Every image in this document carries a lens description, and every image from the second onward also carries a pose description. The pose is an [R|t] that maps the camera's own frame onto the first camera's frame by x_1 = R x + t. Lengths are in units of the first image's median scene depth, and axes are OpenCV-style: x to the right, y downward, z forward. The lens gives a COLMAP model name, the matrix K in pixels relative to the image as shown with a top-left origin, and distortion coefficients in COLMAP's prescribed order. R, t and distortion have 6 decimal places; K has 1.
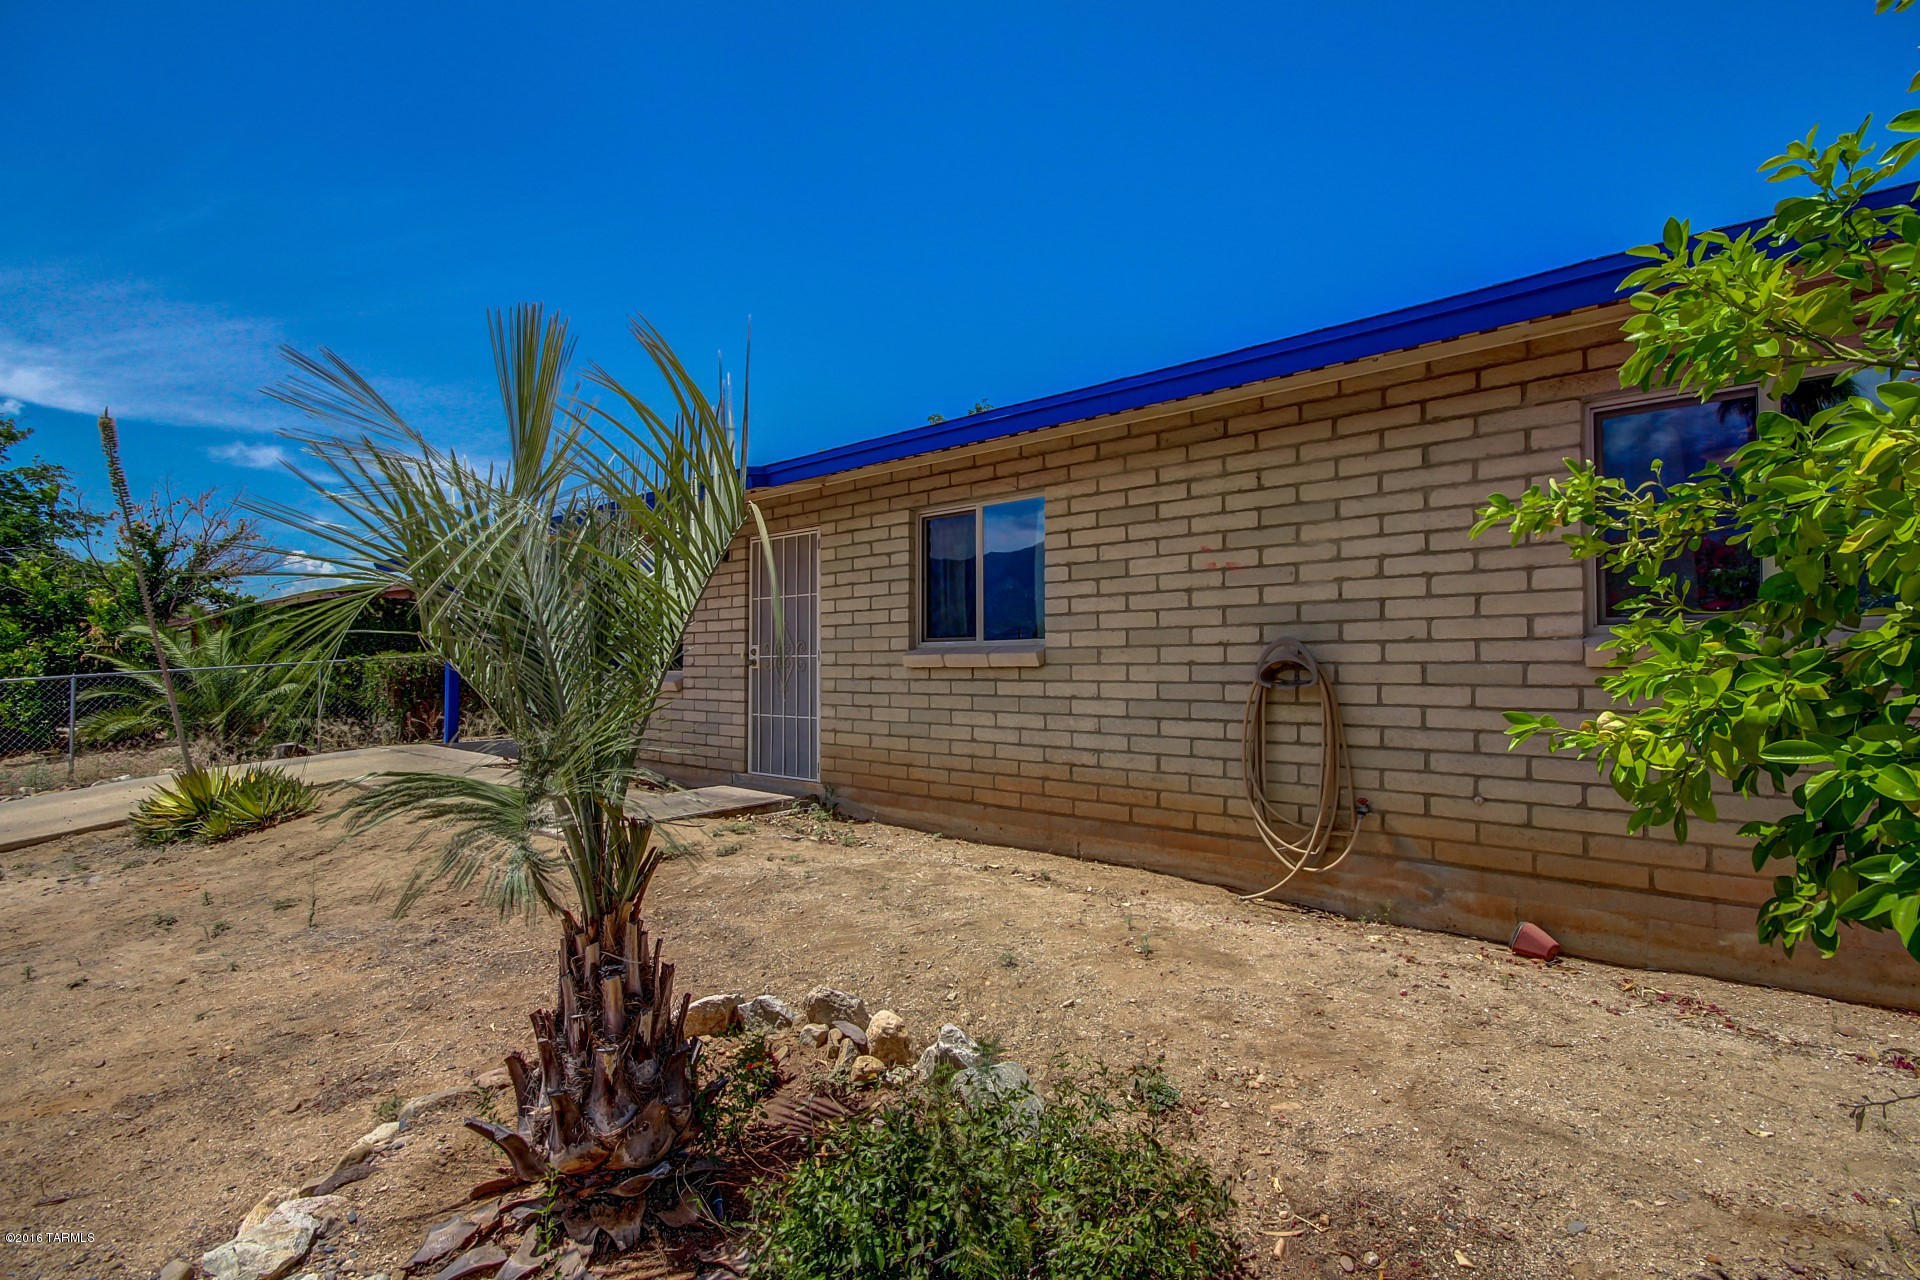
lens RADIAL K [[904.8, 0, 959.3], [0, 904.8, 646.6], [0, 0, 1]] dist [0.001736, -0.000349]
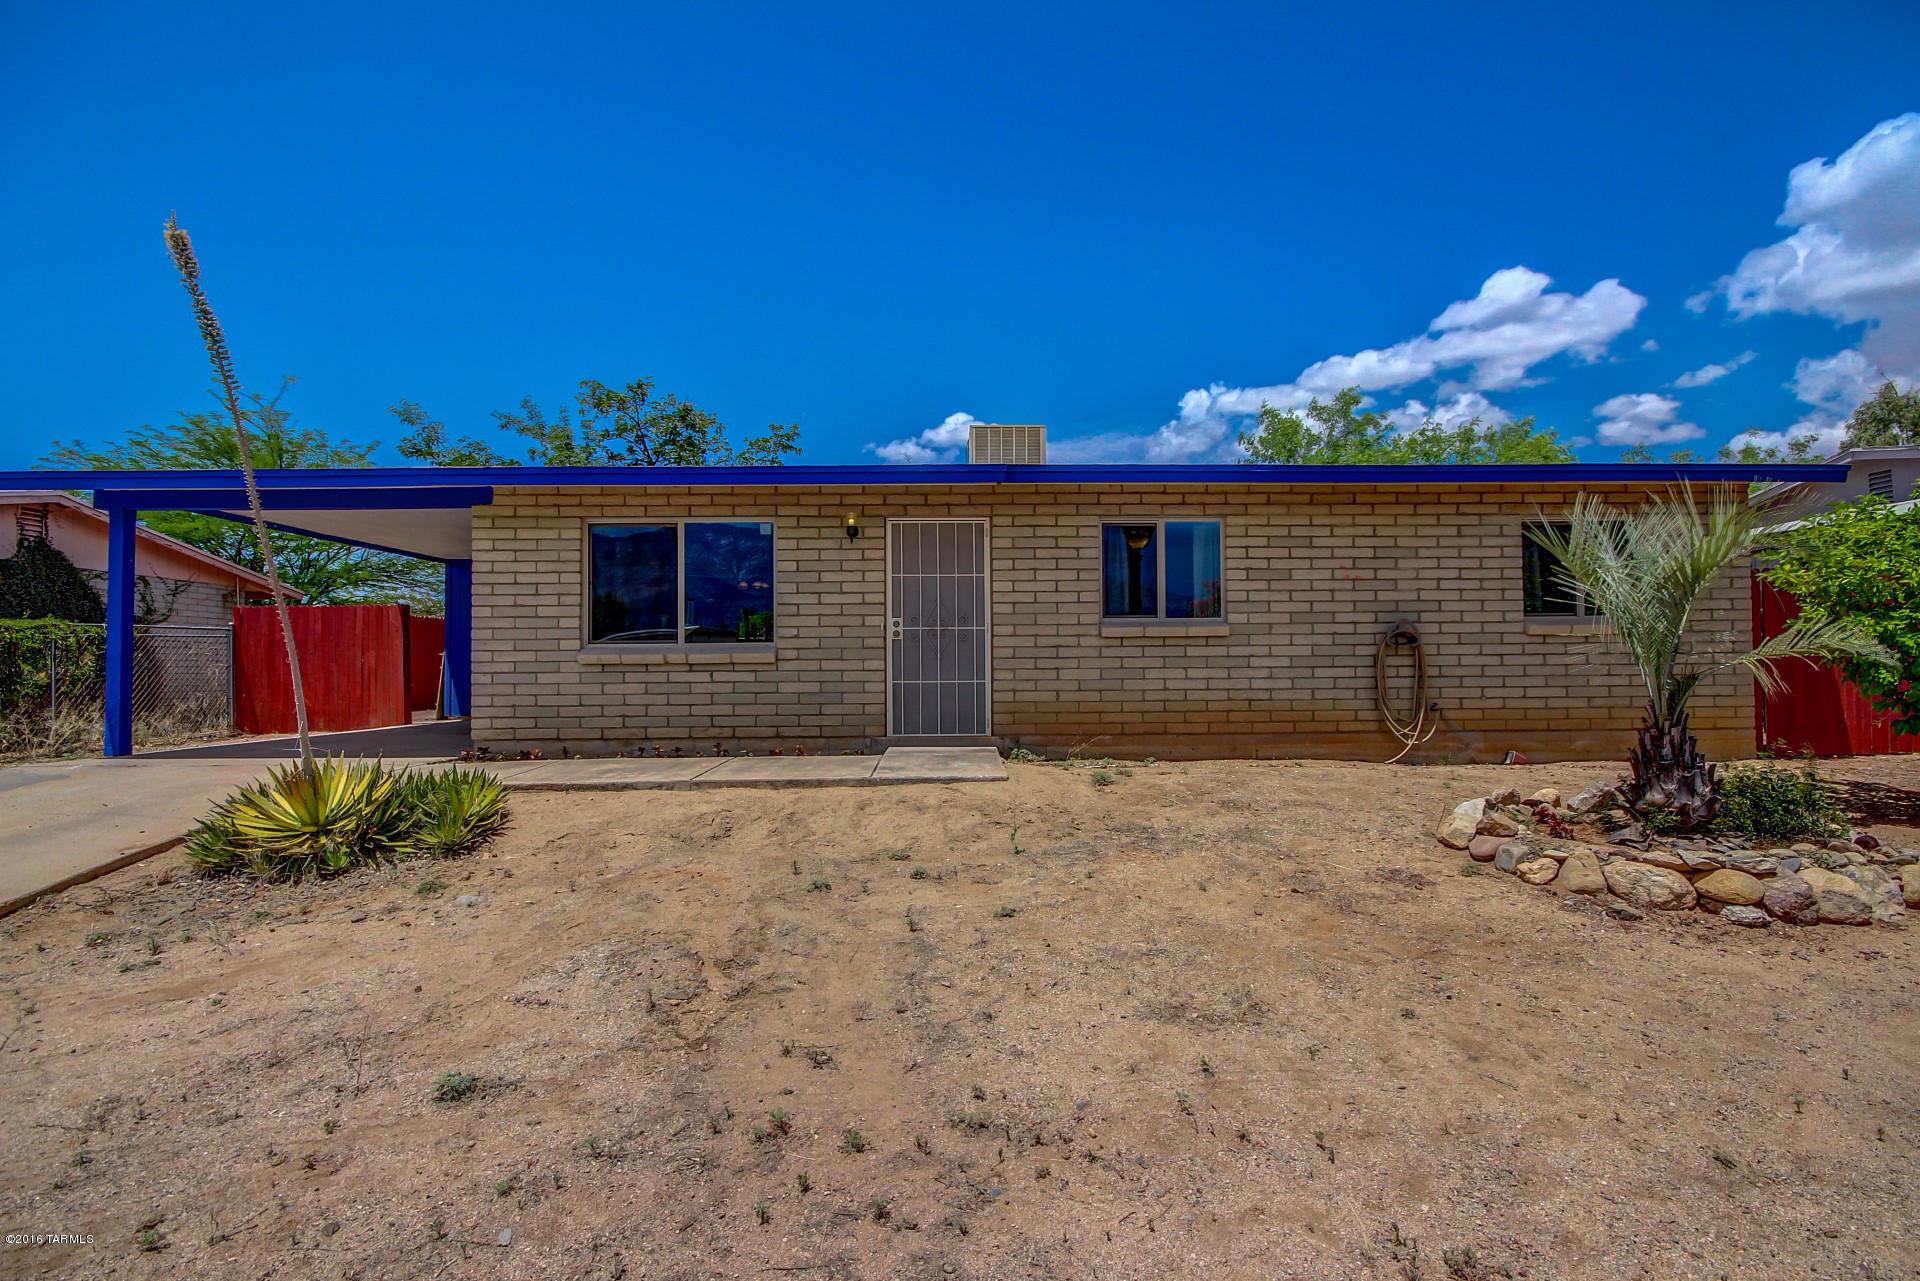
lens RADIAL K [[904.8, 0, 959.7], [0, 904.8, 647.6], [0, 0, 1]] dist [0.001736, -0.000349]
pose [[0.729108, 0.013291, 0.684269, -1.401997], [-0.010019, 0.999912, -0.008746, 0.065800], [-0.684325, -0.000479, 0.729177, 0.240848]]
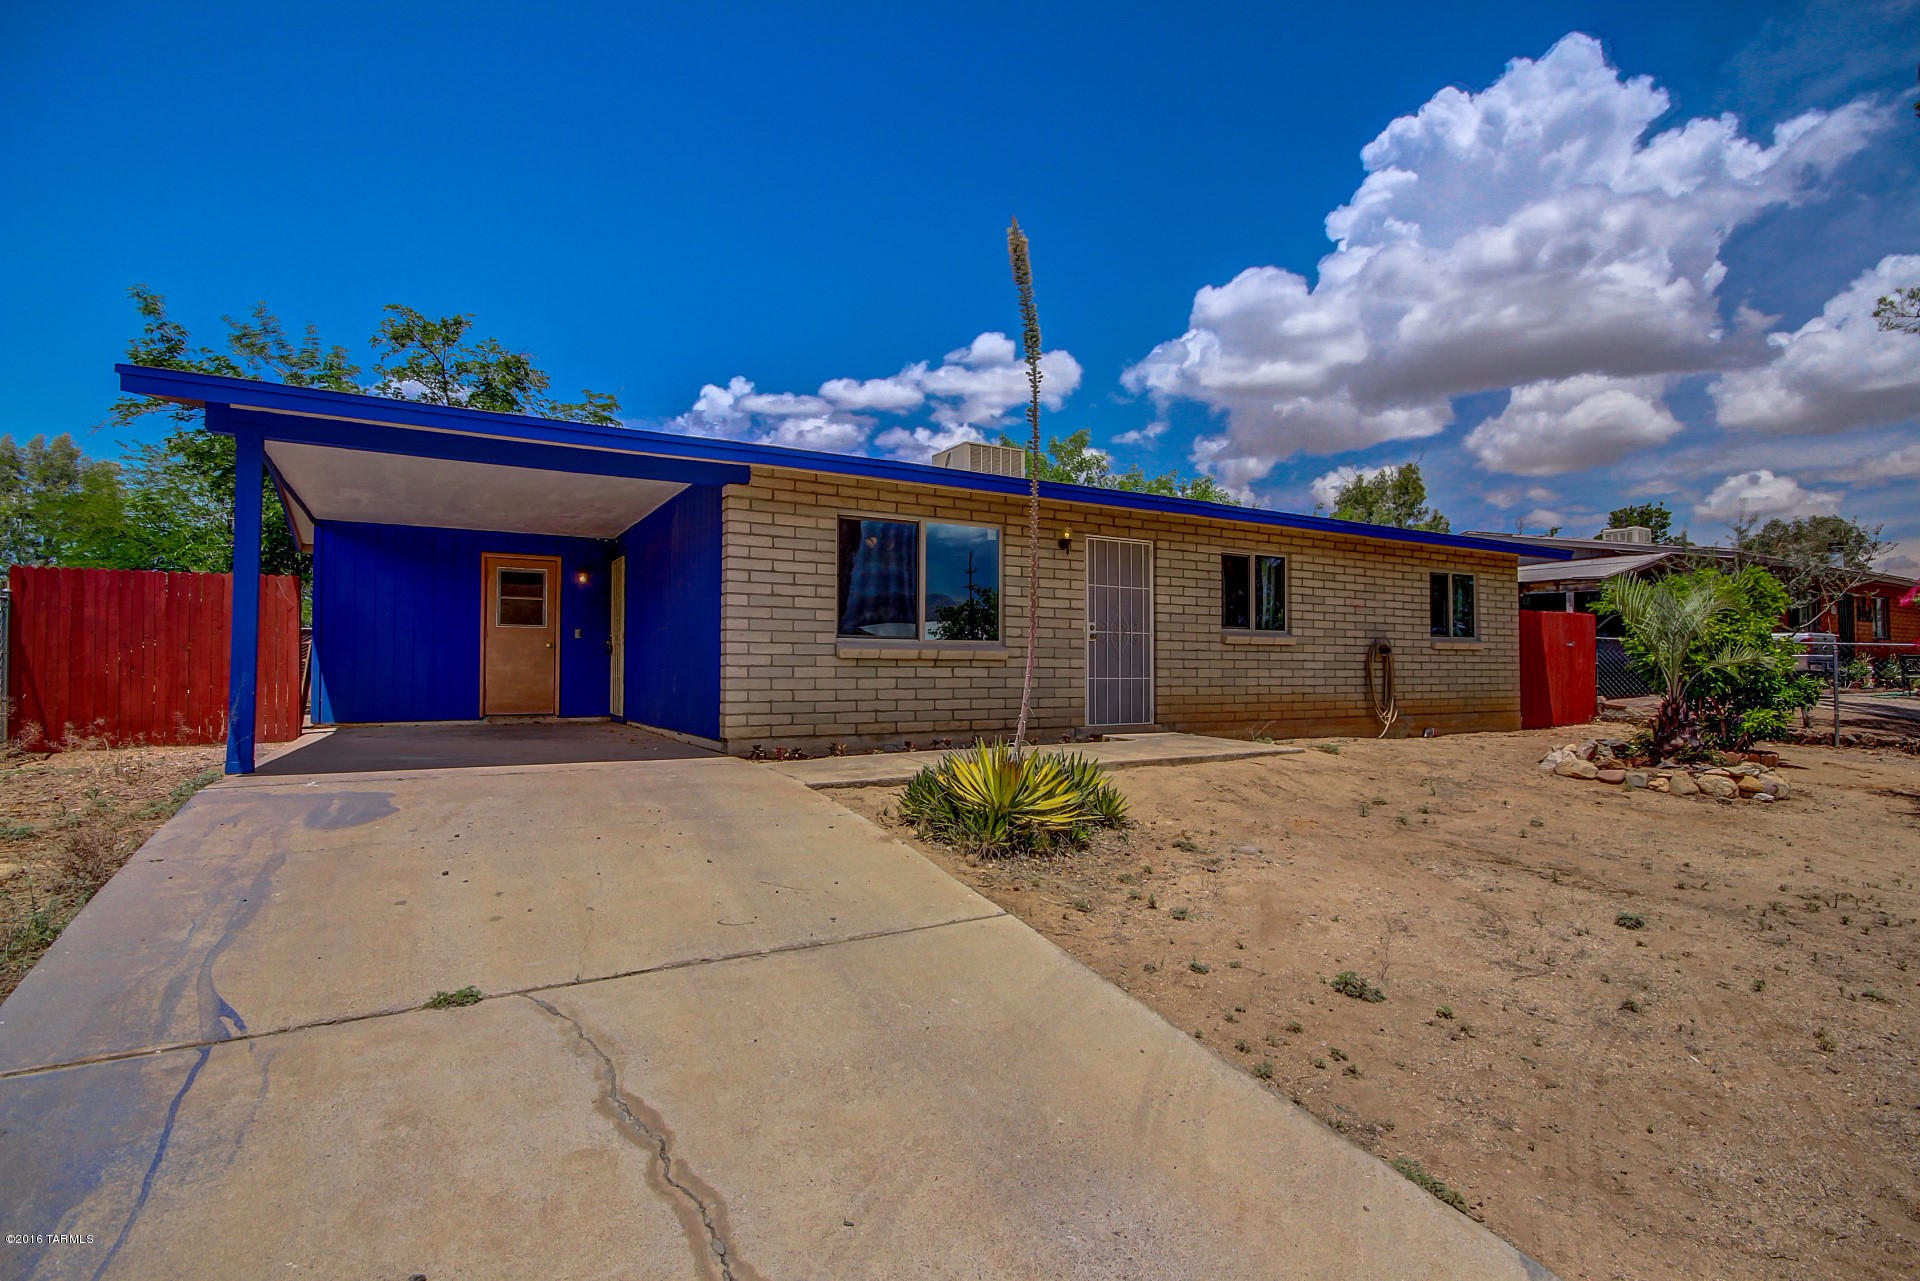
lens RADIAL K [[932.0, 0, 984.9], [0, 932.0, 655.3], [0, 0, 1]] dist [0.005779, -0.000725]
pose [[0.290691, 0.021427, 0.956577, -2.285407], [-0.023990, 0.999598, -0.015101, 0.101884], [-0.956516, -0.018558, 0.291089, 1.177278]]
